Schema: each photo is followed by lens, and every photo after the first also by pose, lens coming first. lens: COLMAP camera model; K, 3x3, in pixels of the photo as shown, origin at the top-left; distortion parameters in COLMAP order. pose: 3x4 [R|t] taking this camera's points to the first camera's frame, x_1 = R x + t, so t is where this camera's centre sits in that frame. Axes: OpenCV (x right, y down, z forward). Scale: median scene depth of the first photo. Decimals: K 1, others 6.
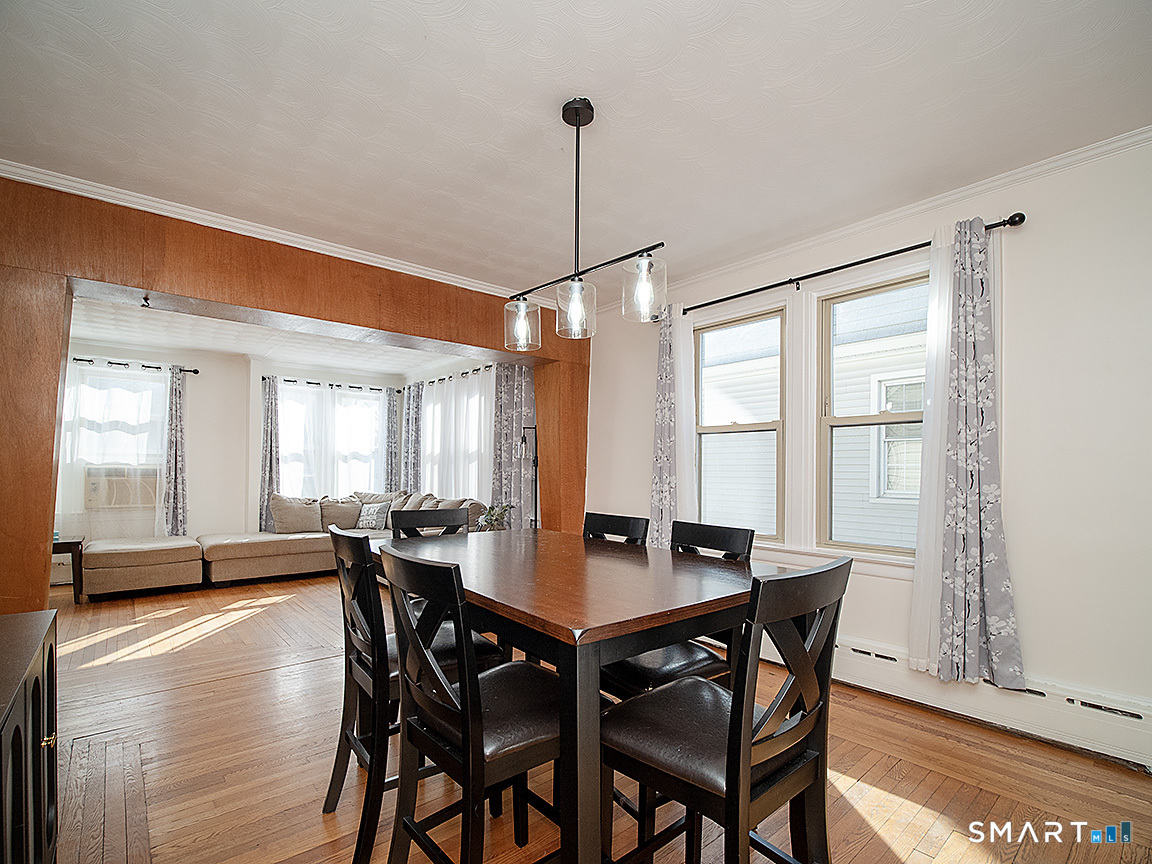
lens RADIAL K [[554.4, 0, 581.1], [0, 554.4, 466.0], [0, 0, 1]] dist [-0.013478, -0.001475]
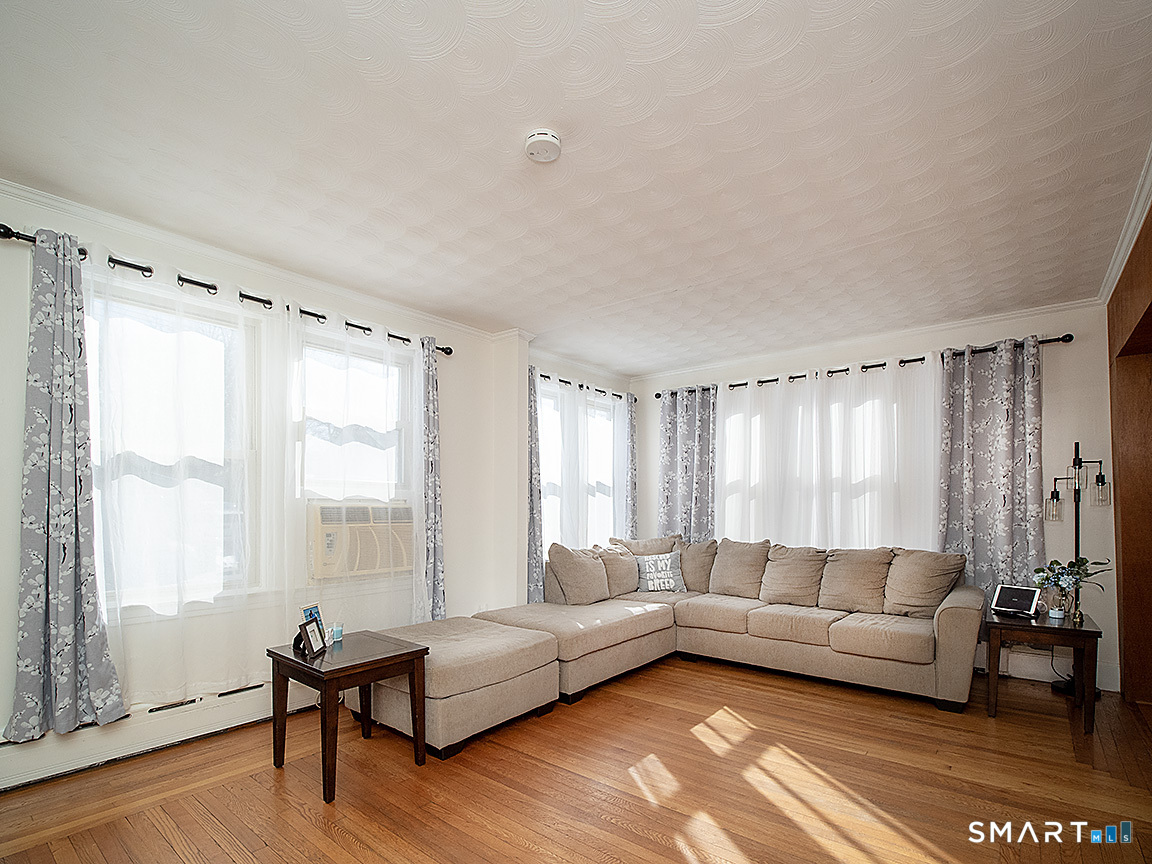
lens RADIAL K [[554.4, 0, 577.9], [0, 554.4, 505.9], [0, 0, 1]] dist [-0.013478, -0.001475]
pose [[0.984278, -0.006362, 0.176509, -0.675776], [0.004926, 0.999951, 0.008574, -0.001016], [-0.176555, -0.007570, 0.984262, 0.361887]]
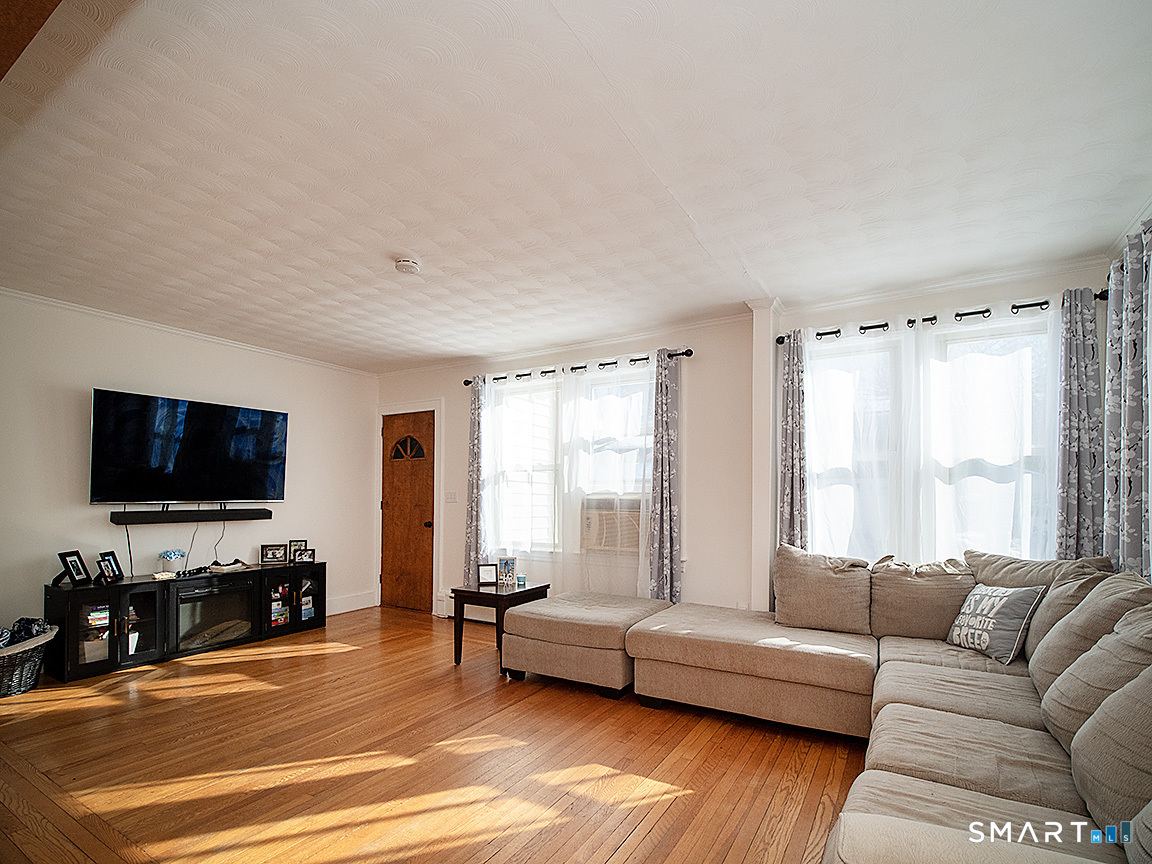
lens RADIAL K [[554.4, 0, 592.2], [0, 554.4, 491.4], [0, 0, 1]] dist [-0.013478, -0.001475]
pose [[0.325724, -0.016119, -0.945327, -0.111712], [0.011023, 0.999851, -0.013250, 0.003149], [0.945400, -0.006105, 0.325854, 0.679965]]
